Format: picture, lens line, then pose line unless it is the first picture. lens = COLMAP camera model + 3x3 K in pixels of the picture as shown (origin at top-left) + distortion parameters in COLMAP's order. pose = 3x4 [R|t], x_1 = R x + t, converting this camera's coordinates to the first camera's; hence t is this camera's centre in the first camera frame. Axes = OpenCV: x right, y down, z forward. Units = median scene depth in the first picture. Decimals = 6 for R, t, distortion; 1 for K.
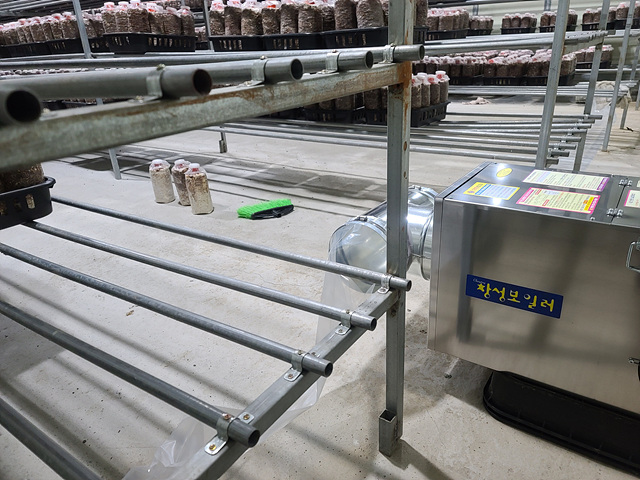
lens RADIAL K [[471.8, 0, 338.4], [0, 471.8, 241.4], [0, 0, 1]] dist [0.071011, -0.076118]
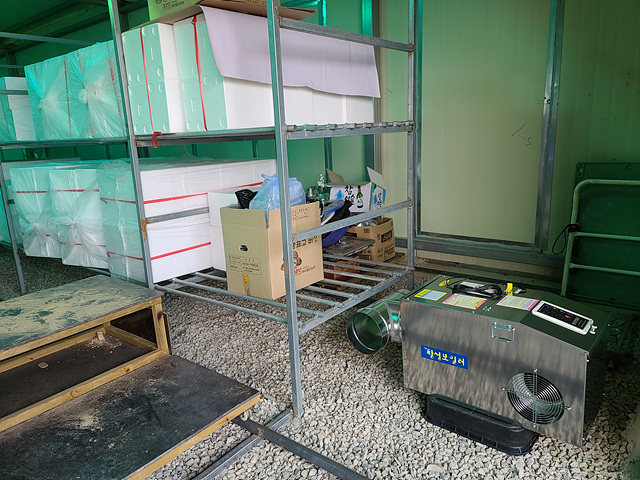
lens RADIAL K [[471.8, 0, 322.4], [0, 471.8, 239.9], [0, 0, 1]] dist [0.071011, -0.076118]
pose [[0.995789, 0.009737, -0.091162, 0.062296], [-0.024735, 0.986005, -0.164869, -0.001275], [0.088281, 0.166430, 0.982094, -0.818157]]
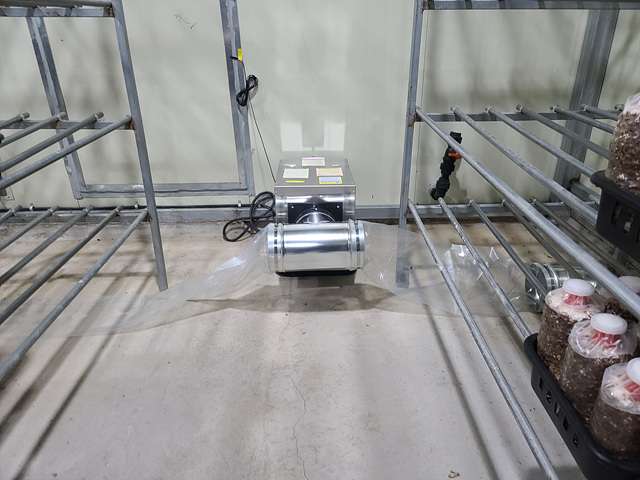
lens RADIAL K [[471.8, 0, 319.6], [0, 471.8, 241.3], [0, 0, 1]] dist [0.071011, -0.076118]
pose [[-0.571012, -0.300462, 0.763981, -1.140699], [0.349011, 0.753480, 0.557188, -0.953288], [-0.743059, 0.584799, -0.325382, 1.697089]]
